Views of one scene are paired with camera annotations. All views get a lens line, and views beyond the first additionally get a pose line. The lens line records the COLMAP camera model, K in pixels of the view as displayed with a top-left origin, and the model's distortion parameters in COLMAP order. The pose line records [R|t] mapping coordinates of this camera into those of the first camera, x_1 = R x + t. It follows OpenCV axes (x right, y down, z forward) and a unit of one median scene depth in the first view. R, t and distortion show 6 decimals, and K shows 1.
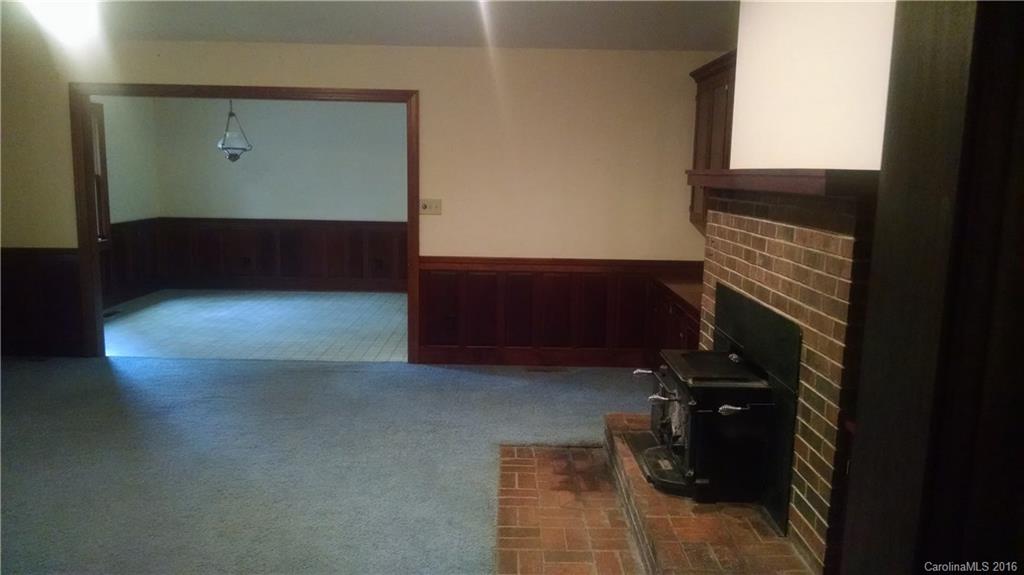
lens RADIAL K [[768.9, 0, 514.8], [0, 768.9, 292.8], [0, 0, 1]] dist [0.012675, -0.032389]
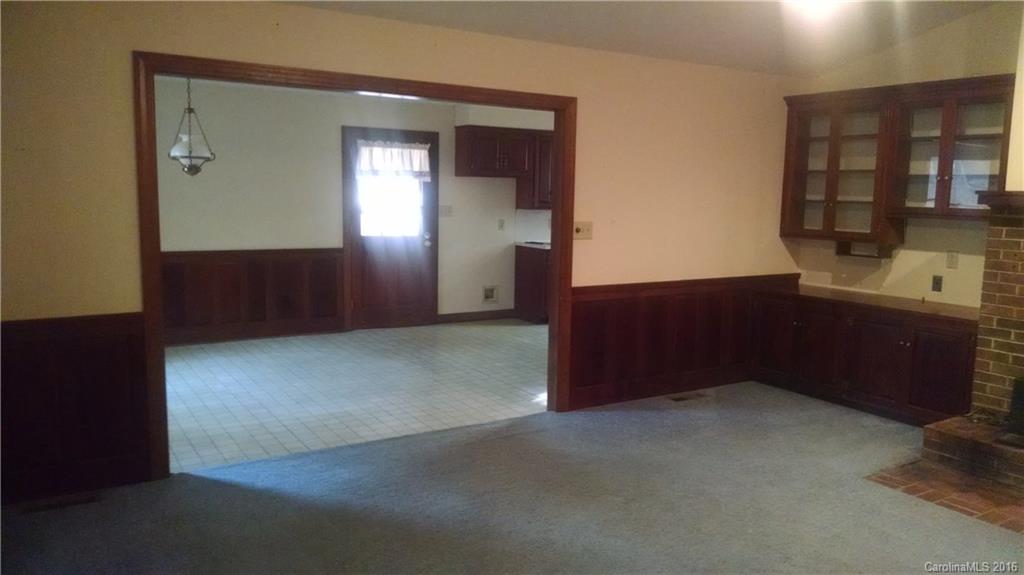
lens RADIAL K [[768.9, 0, 510.7], [0, 768.9, 290.9], [0, 0, 1]] dist [0.012675, -0.032389]
pose [[0.848327, -0.071113, 0.524675, -0.662963], [0.080414, 0.996749, 0.005078, -0.055534], [-0.523331, 0.037884, 0.851287, 0.307032]]
